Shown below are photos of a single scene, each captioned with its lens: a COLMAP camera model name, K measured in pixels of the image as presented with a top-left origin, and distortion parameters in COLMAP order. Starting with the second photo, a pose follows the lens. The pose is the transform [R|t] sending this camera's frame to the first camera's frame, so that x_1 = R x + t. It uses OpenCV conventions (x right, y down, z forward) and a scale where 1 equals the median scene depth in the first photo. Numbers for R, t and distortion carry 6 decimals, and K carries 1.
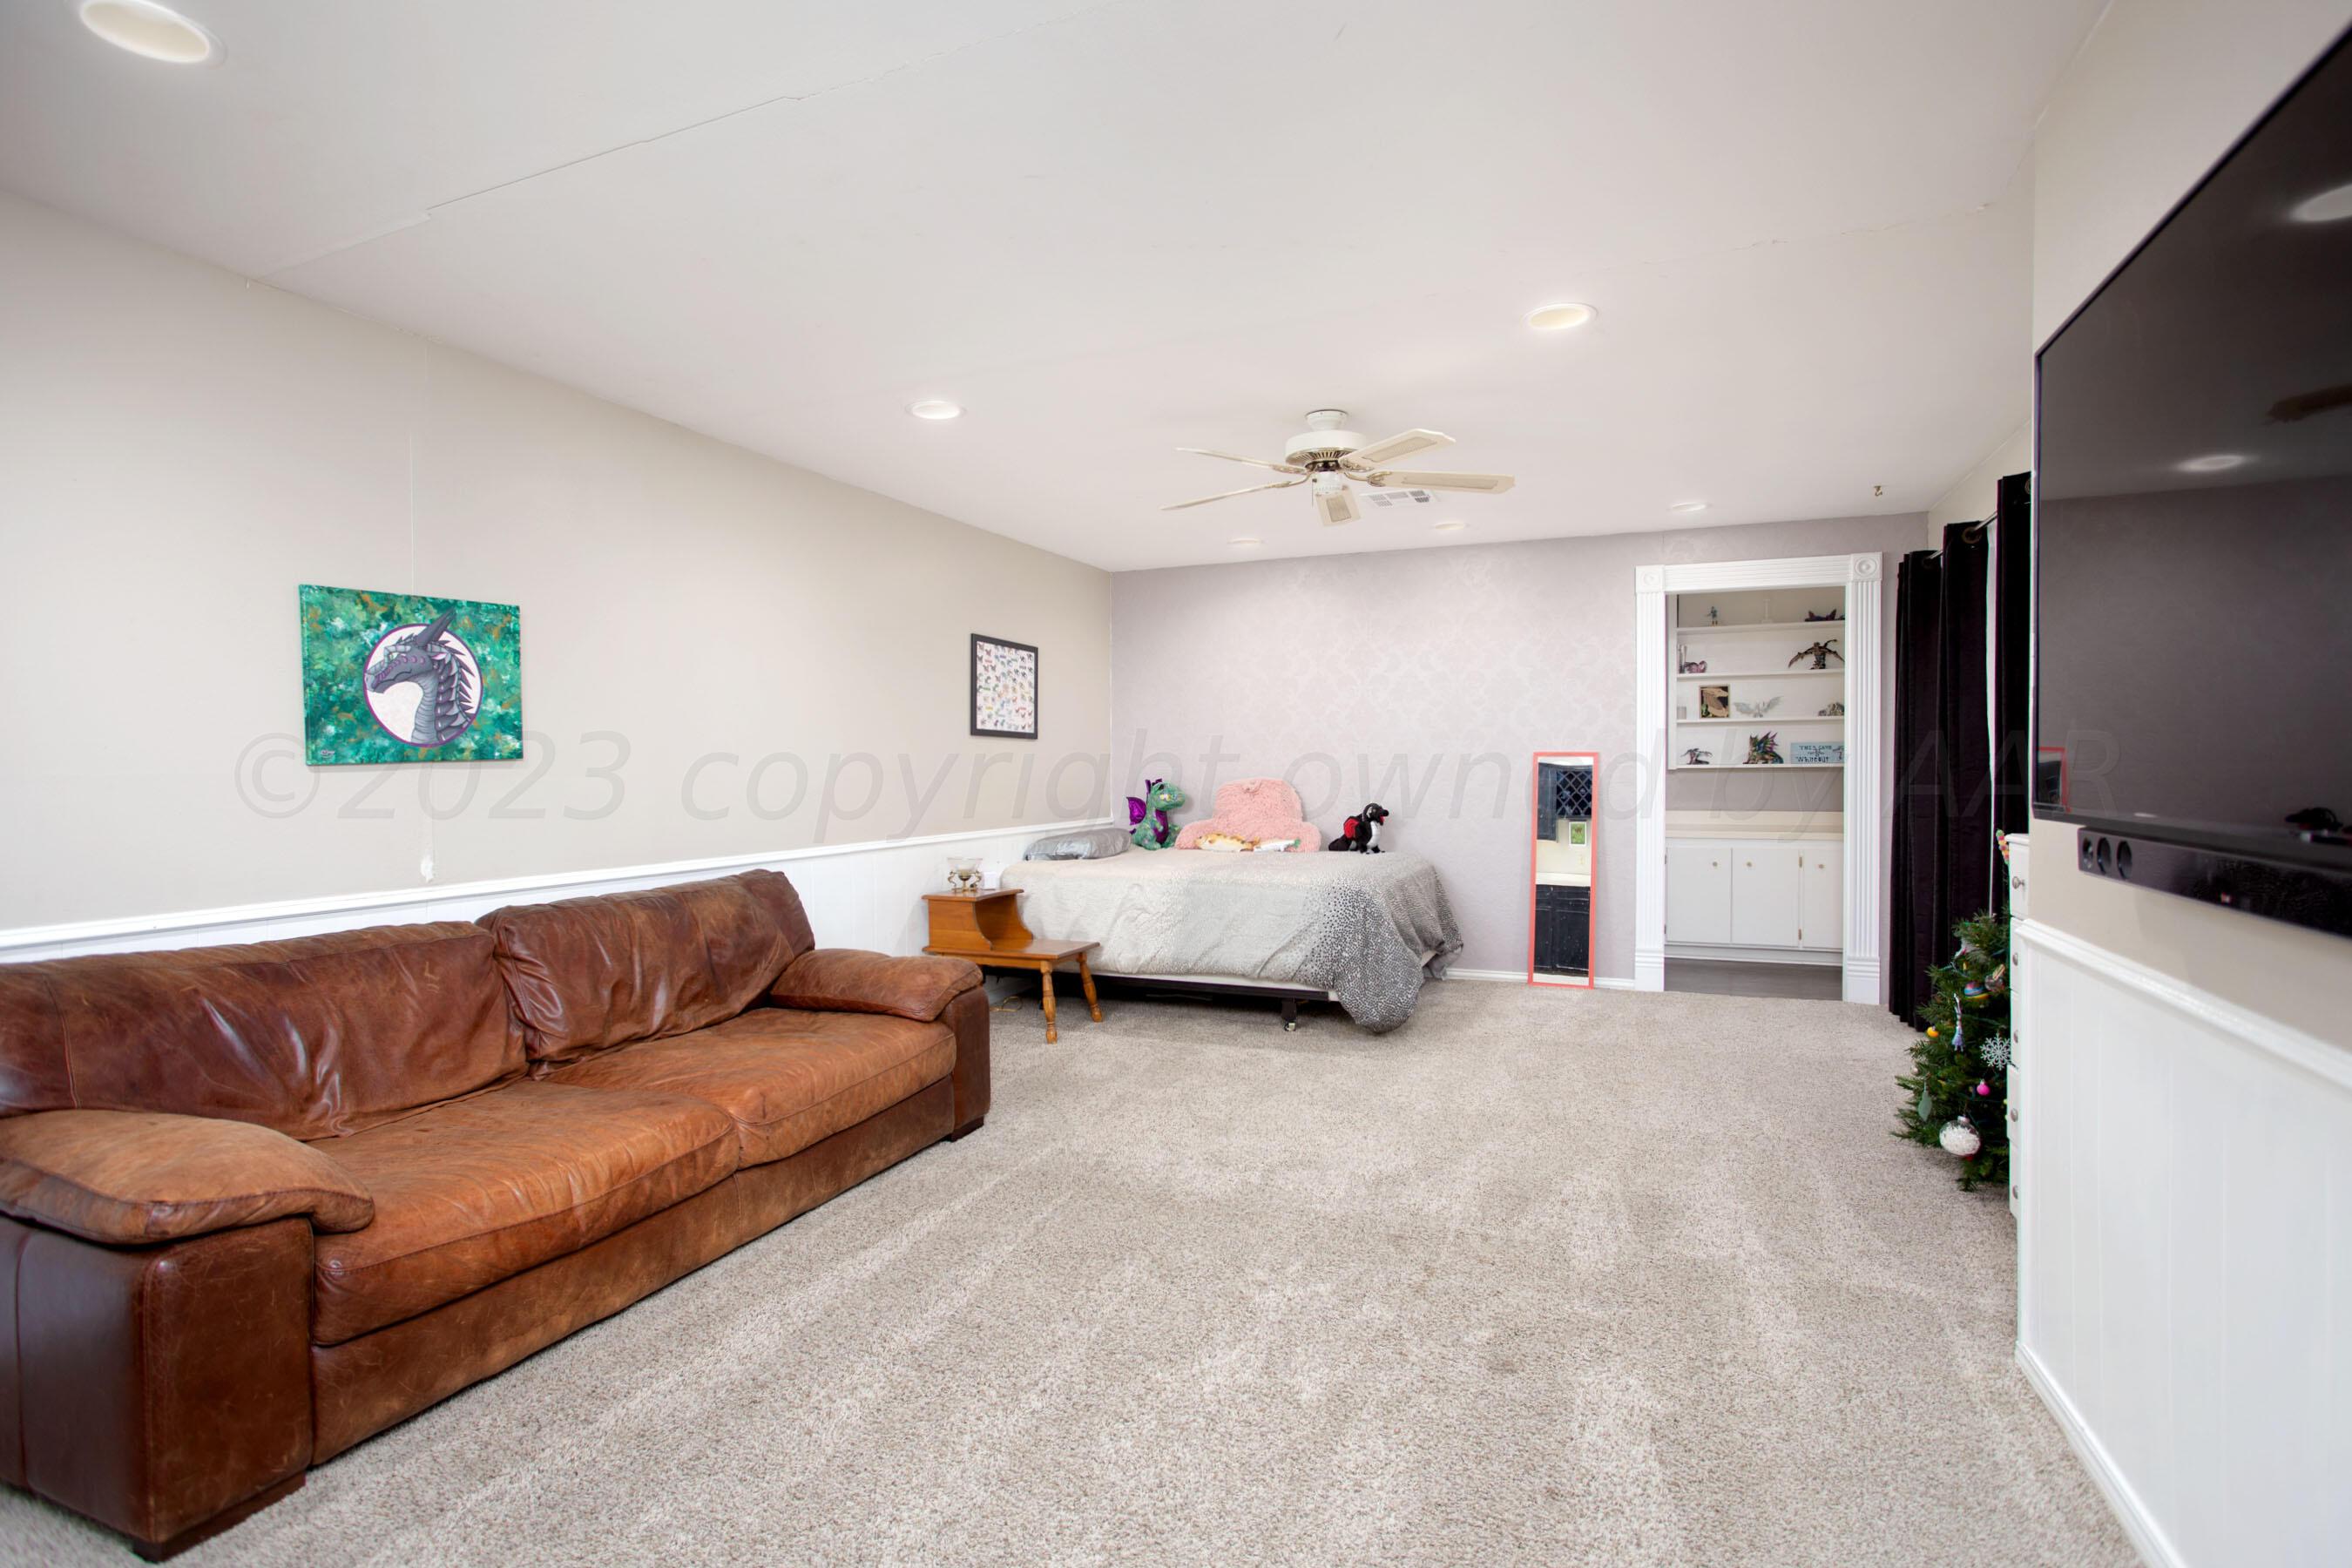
lens RADIAL K [[1194.4, 0, 1176.0], [0, 1194.4, 784.0], [0, 0, 1]] dist [-0.001552, -0.000197]
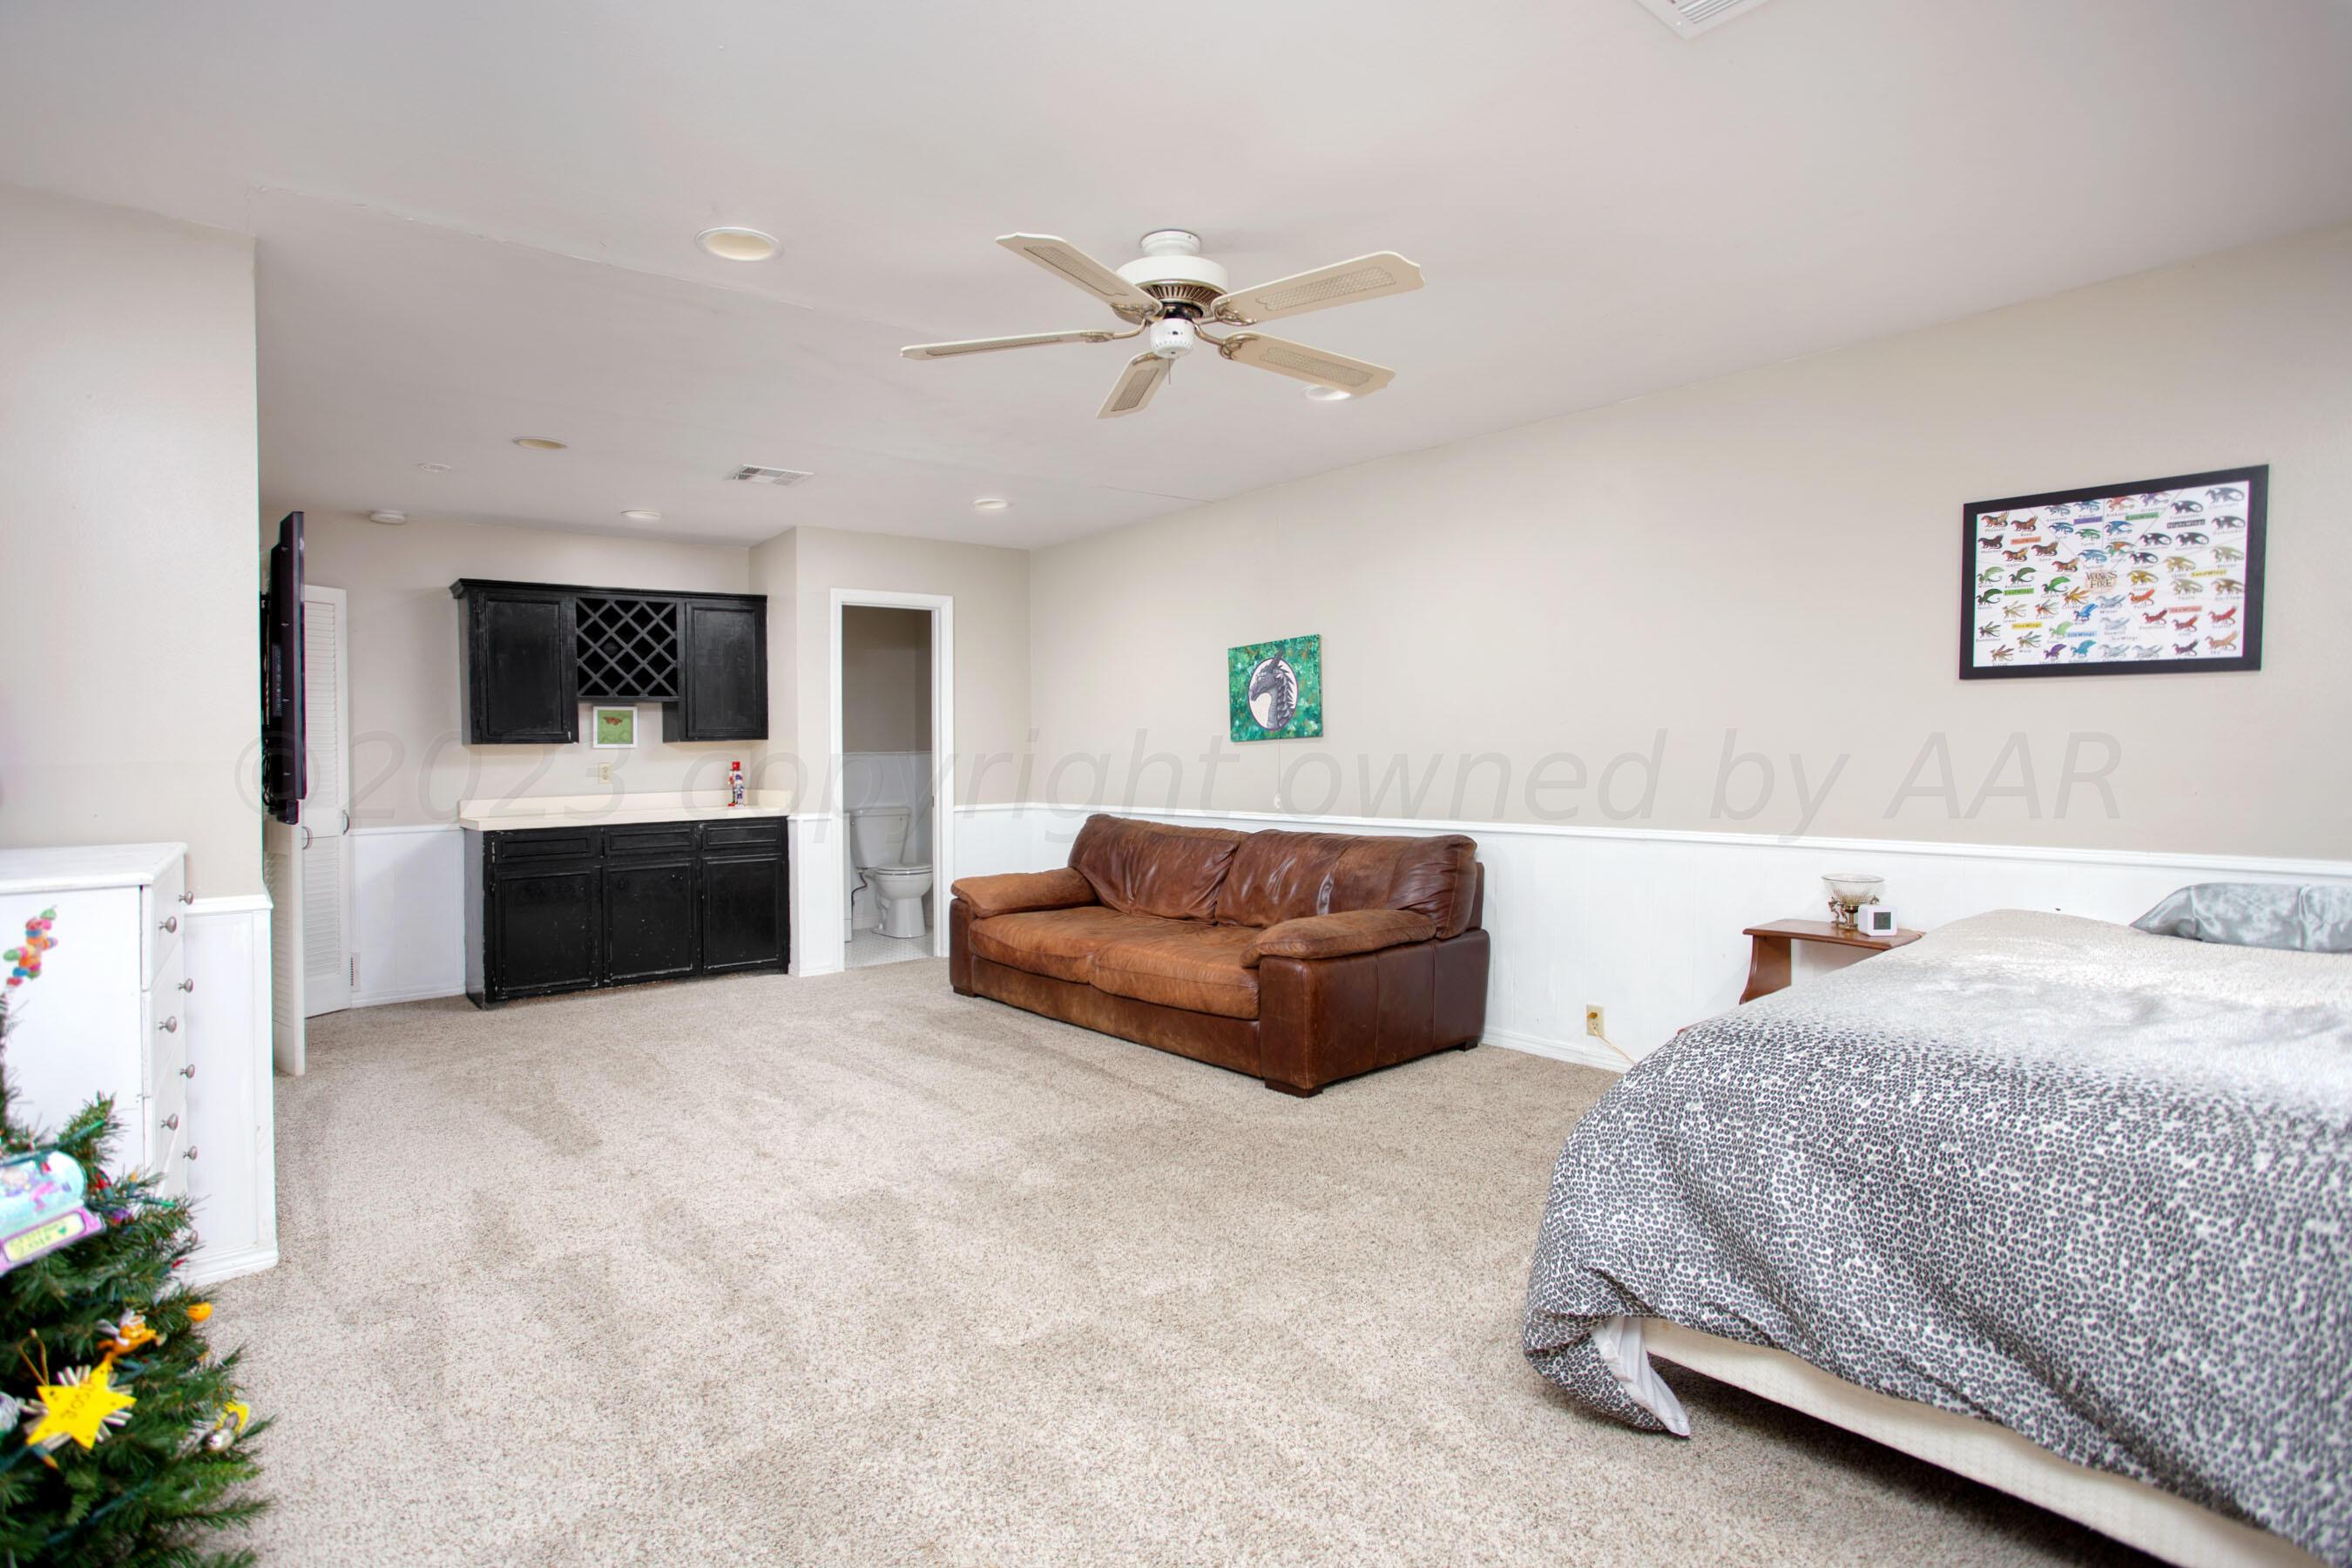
lens RADIAL K [[1194.4, 0, 1176.0], [0, 1194.4, 784.0], [0, 0, 1]] dist [-0.001552, -0.000197]
pose [[-0.462686, 0.040253, -0.885608, 0.778884], [0.003210, 0.999038, 0.043732, -0.024543], [0.886516, 0.017391, -0.462370, 1.378627]]
